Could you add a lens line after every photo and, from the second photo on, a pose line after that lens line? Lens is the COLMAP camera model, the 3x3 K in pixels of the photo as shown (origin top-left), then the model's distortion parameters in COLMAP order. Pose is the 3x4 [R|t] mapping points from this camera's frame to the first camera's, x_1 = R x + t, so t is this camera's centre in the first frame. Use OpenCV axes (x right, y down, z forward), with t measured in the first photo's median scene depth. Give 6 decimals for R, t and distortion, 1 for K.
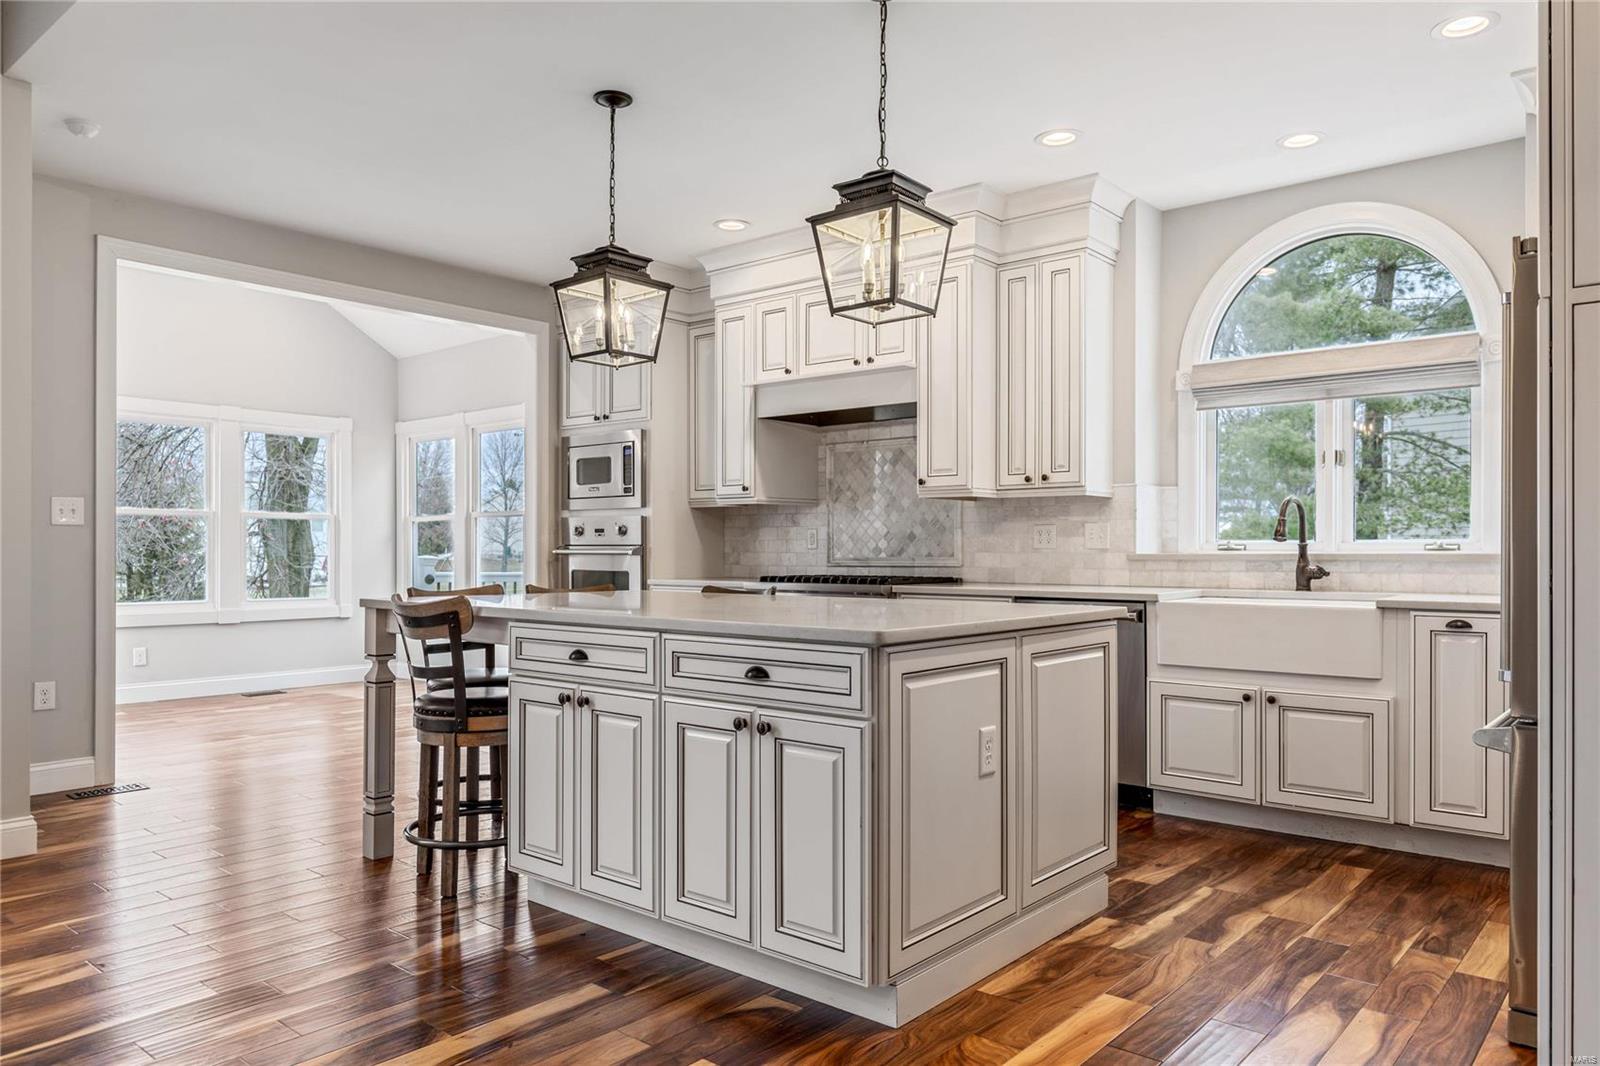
lens RADIAL K [[1084.8, 0, 809.6], [0, 1084.8, 550.9], [0, 0, 1]] dist [-0.004322, -0.001225]
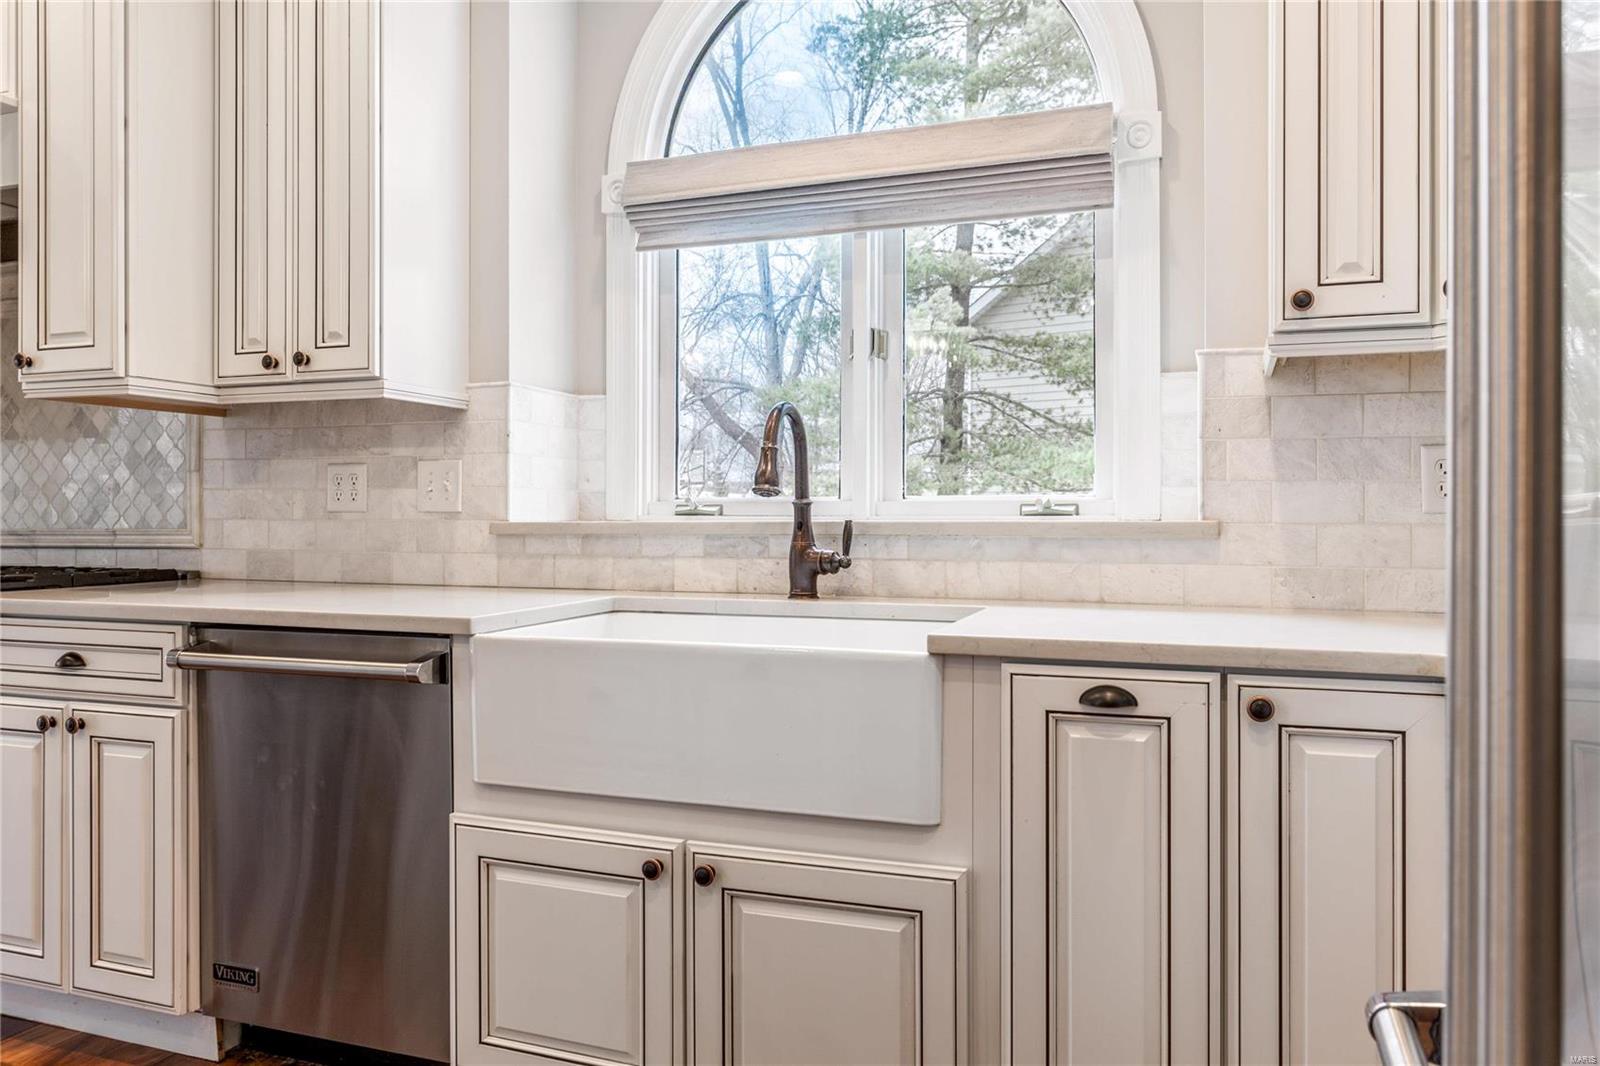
lens RADIAL K [[1137.6, 0, 806.0], [0, 1137.6, 517.2], [0, 0, 1]] dist [-0.000774, -0.000320]
pose [[0.940026, -0.000702, 0.341101, 0.253254], [0.000191, 0.999999, 0.001532, -0.000388], [-0.341102, -0.001375, 0.940025, 0.465205]]
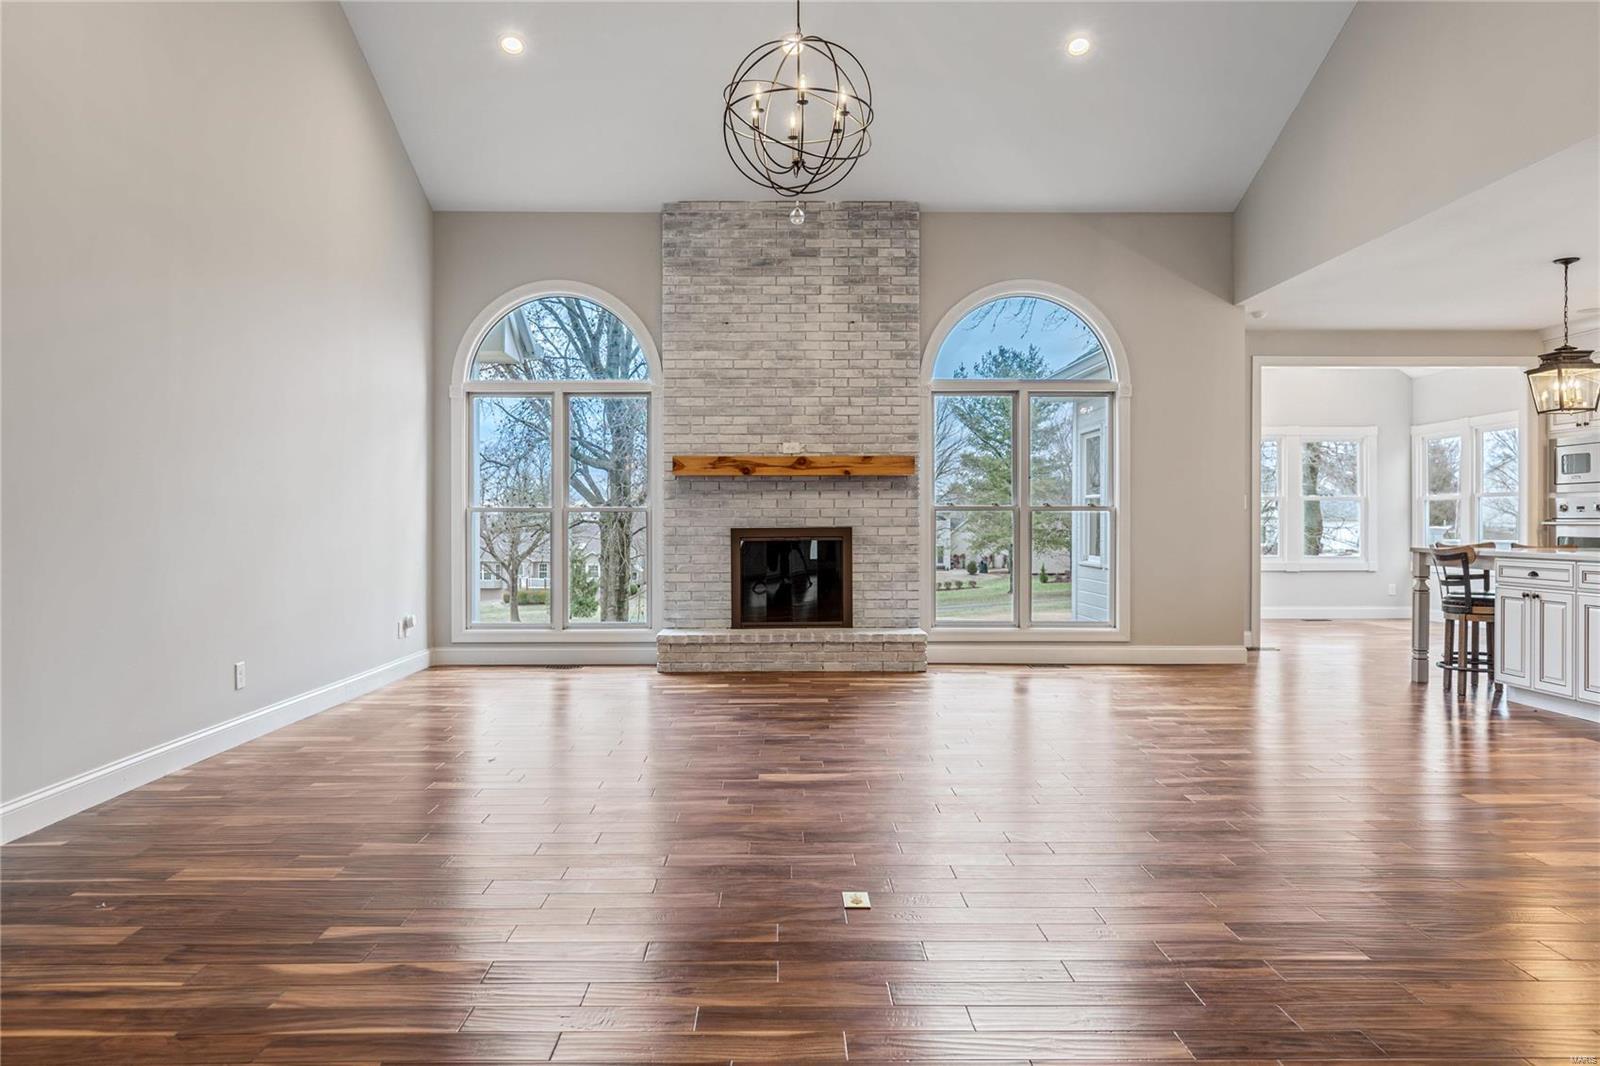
lens RADIAL K [[1100.7, 0, 787.0], [0, 1100.7, 525.6], [0, 0, 1]] dist [0.000004, -0.003482]
pose [[0.650649, 0.001129, -0.759377, 0.268747], [0.000667, 0.999998, 0.002059, 0.000235], [0.759378, -0.001846, 0.650647, -0.853171]]
